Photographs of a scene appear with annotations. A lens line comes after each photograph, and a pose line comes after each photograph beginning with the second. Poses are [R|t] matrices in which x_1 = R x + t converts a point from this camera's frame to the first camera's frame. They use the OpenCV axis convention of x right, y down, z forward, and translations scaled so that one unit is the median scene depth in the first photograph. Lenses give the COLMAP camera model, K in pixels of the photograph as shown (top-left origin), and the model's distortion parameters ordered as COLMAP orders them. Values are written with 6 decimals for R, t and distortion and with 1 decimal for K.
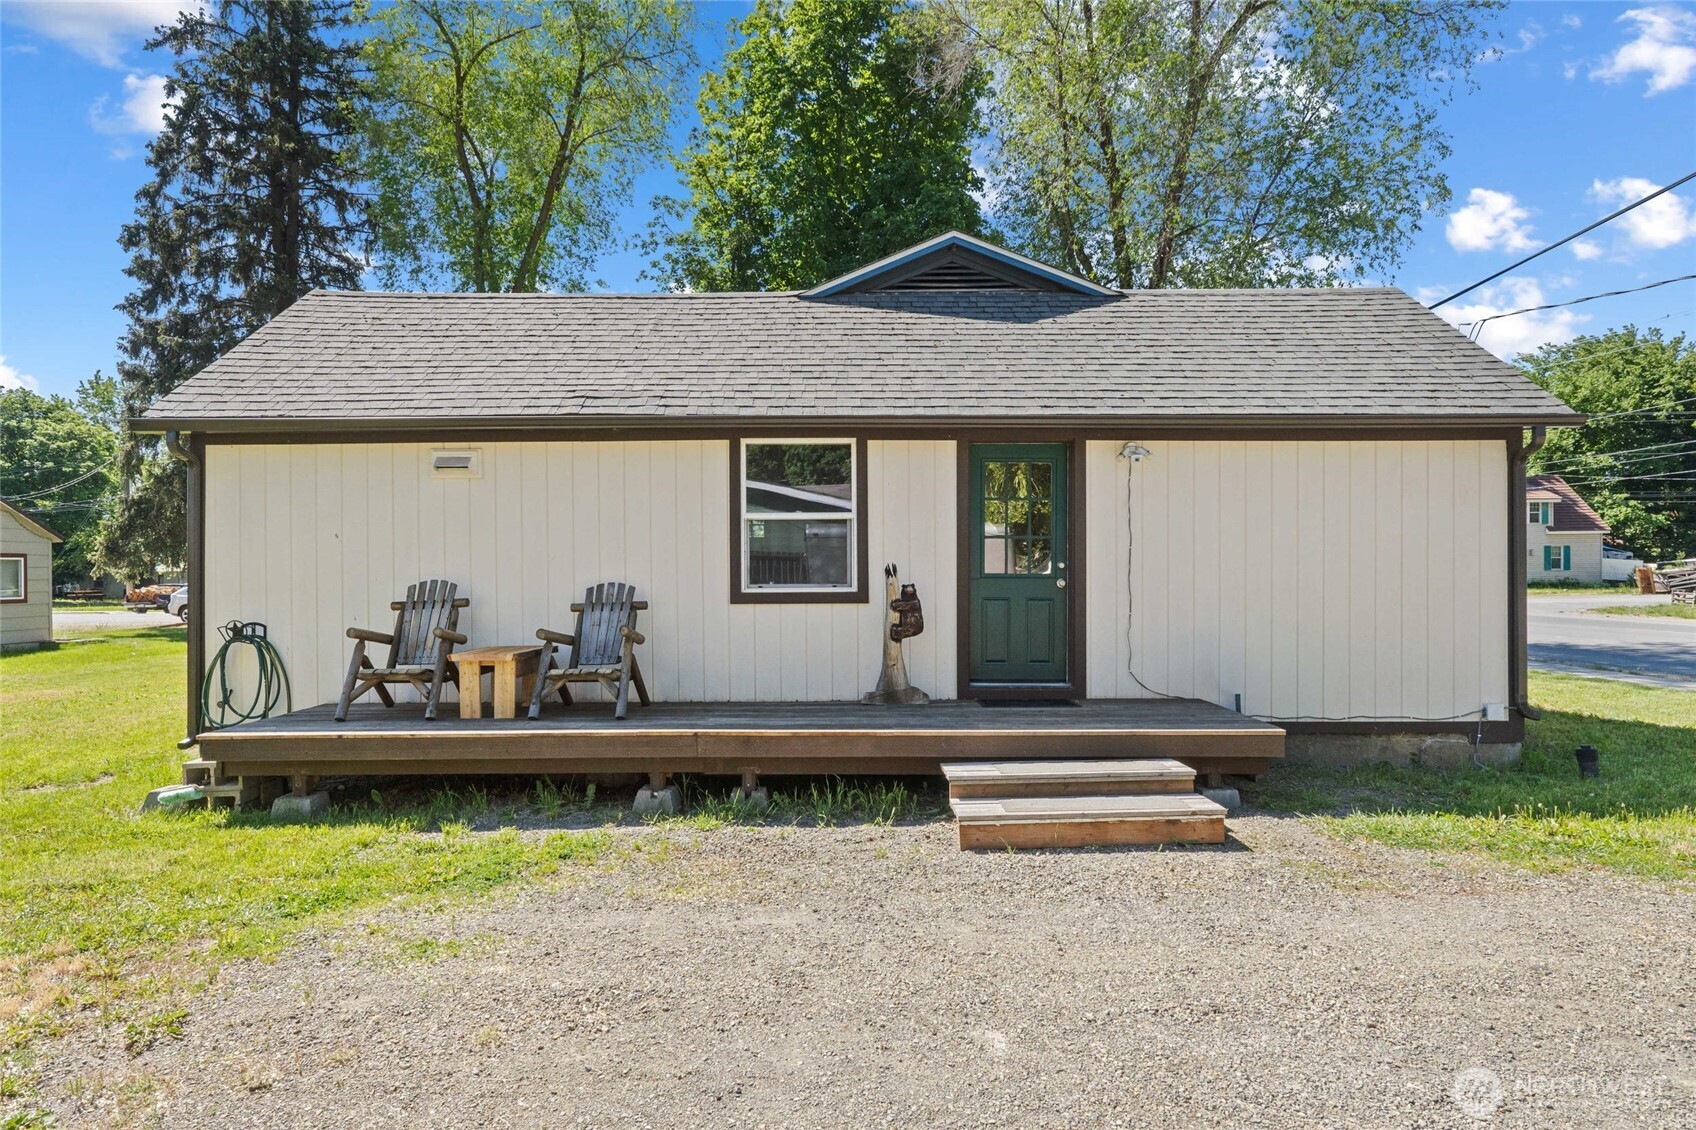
lens RADIAL K [[986.2, 0, 850.7], [0, 986.2, 564.4], [0, 0, 1]] dist [-0.002289, 0.001446]
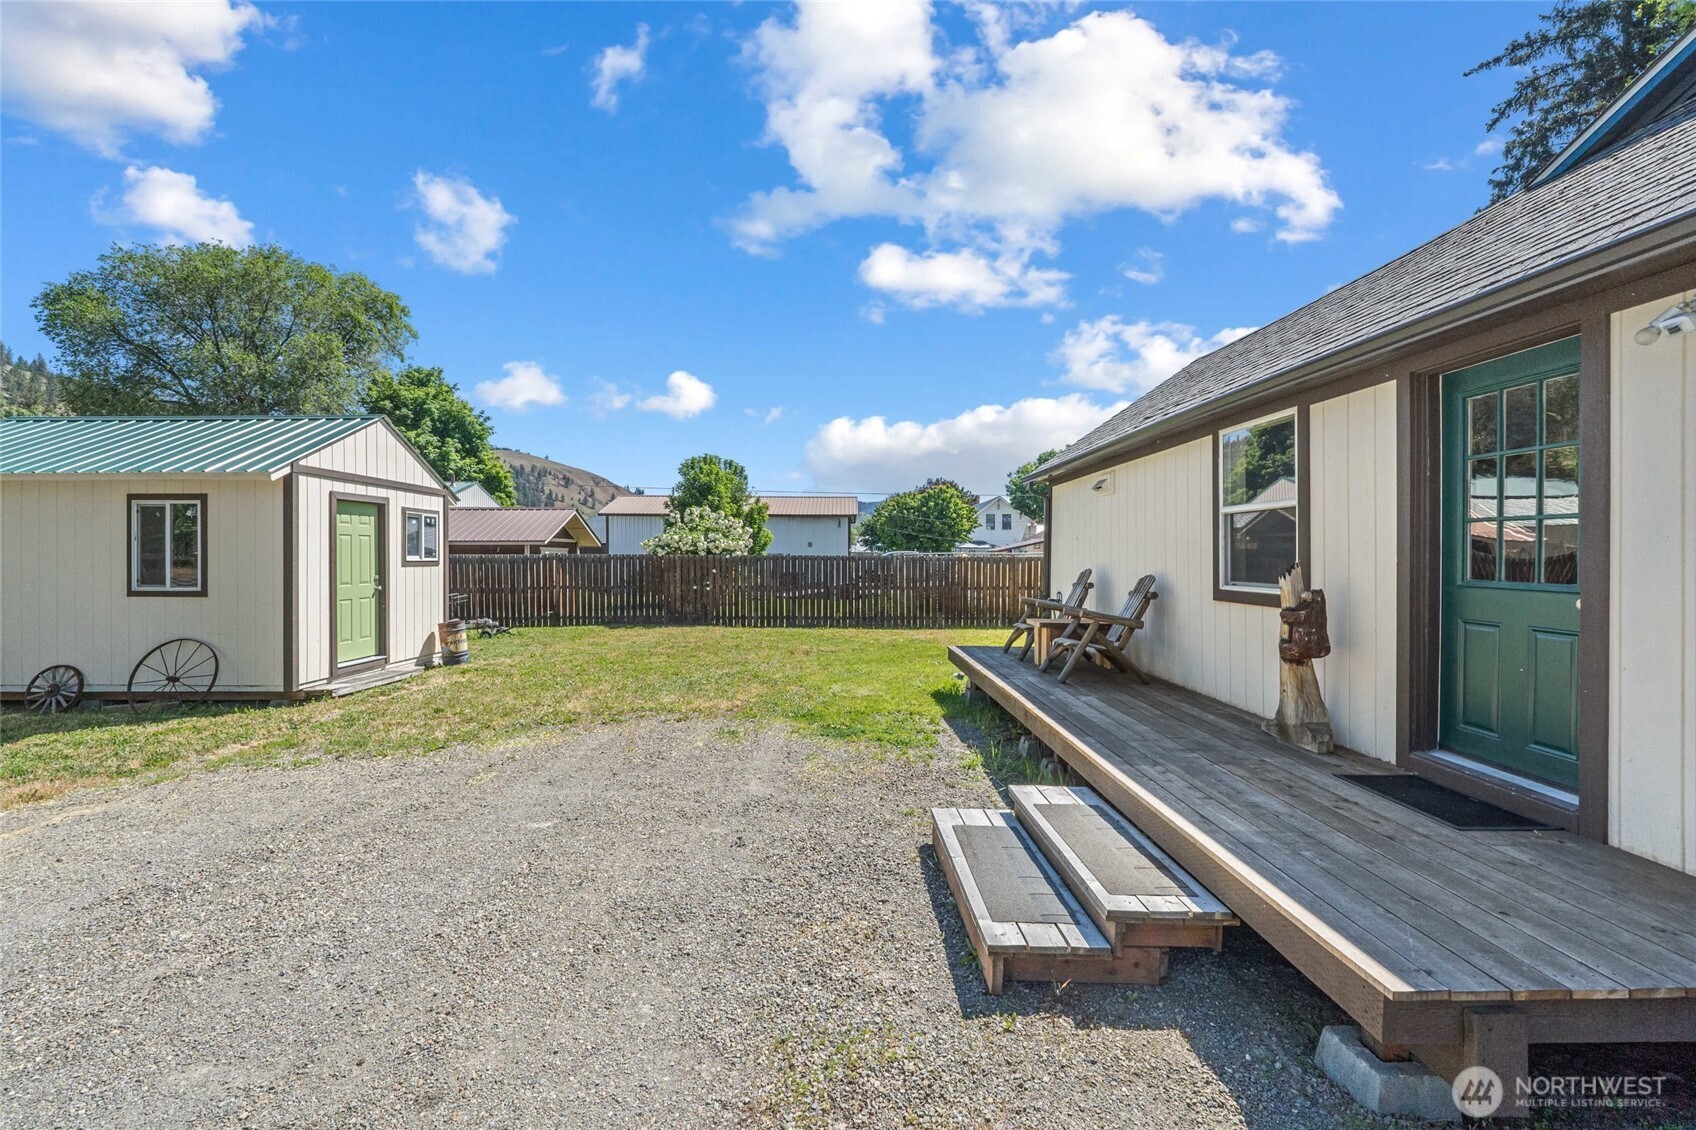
lens RADIAL K [[719.4, 0, 848.6], [0, 719.4, 556.5], [0, 0, 1]] dist [-0.000671, -0.000449]
pose [[-0.000486, 0.007904, -0.999969, 0.599644], [0.007019, 0.999944, 0.007900, -0.012342], [0.999975, -0.007014, -0.000542, 0.631587]]
